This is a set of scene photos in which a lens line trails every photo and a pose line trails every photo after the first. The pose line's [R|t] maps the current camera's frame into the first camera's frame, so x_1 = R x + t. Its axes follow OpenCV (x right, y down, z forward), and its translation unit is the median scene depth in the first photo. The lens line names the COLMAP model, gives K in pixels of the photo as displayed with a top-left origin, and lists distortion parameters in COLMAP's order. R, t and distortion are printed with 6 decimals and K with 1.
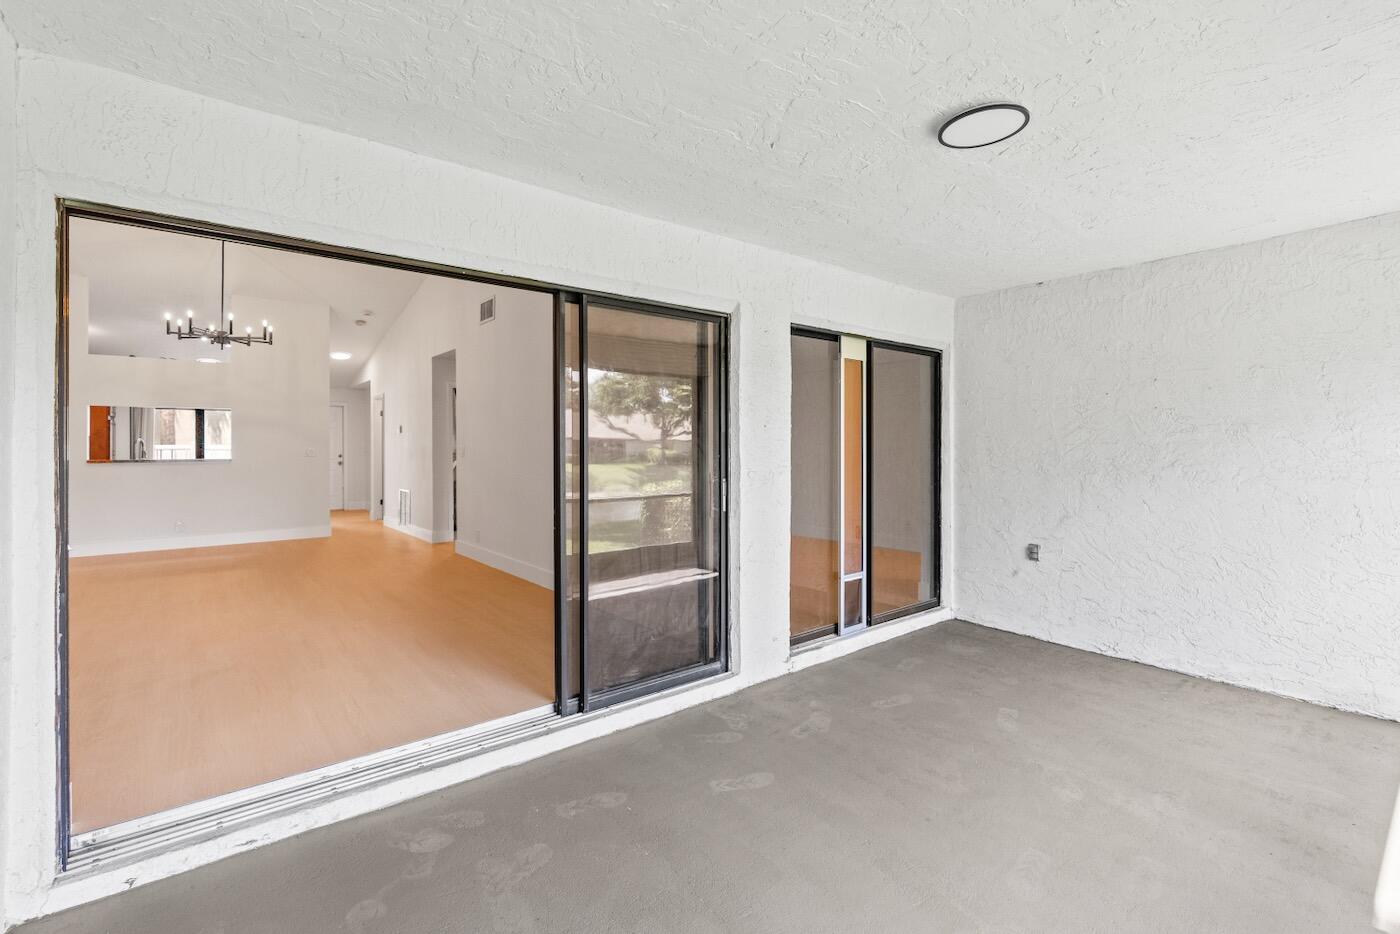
lens RADIAL K [[631.0, 0, 700.3], [0, 631.0, 464.1], [0, 0, 1]] dist [-0.007127, 0.003356]
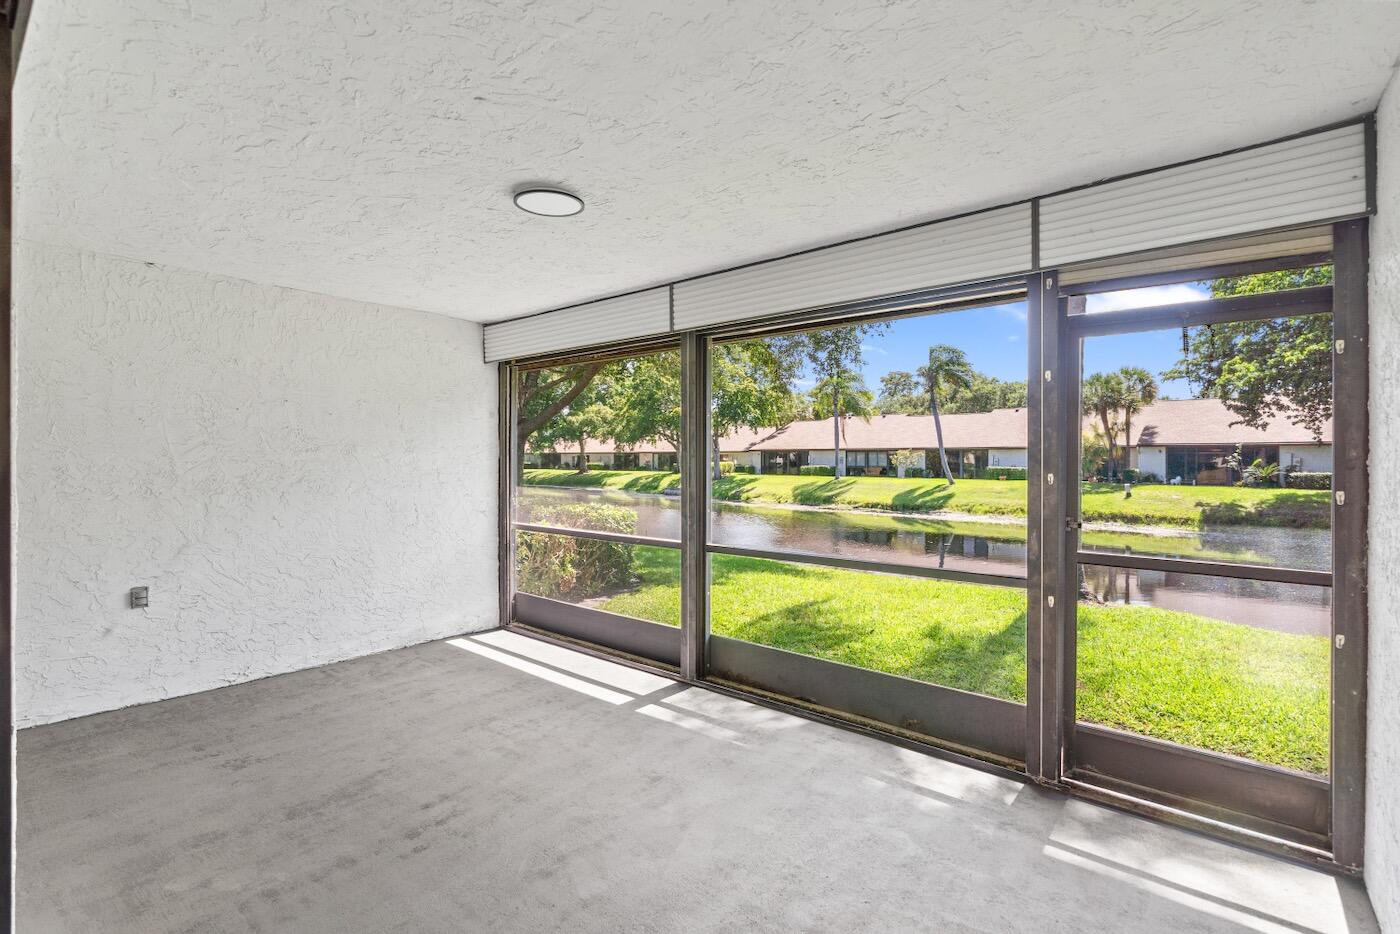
lens RADIAL K [[631.0, 0, 717.3], [0, 631.0, 466.3], [0, 0, 1]] dist [-0.007127, 0.003356]
pose [[-0.211437, -0.014877, 0.977278, -0.502247], [0.018121, 0.999653, 0.019138, -0.034726], [-0.977224, 0.021756, -0.211094, 0.564956]]
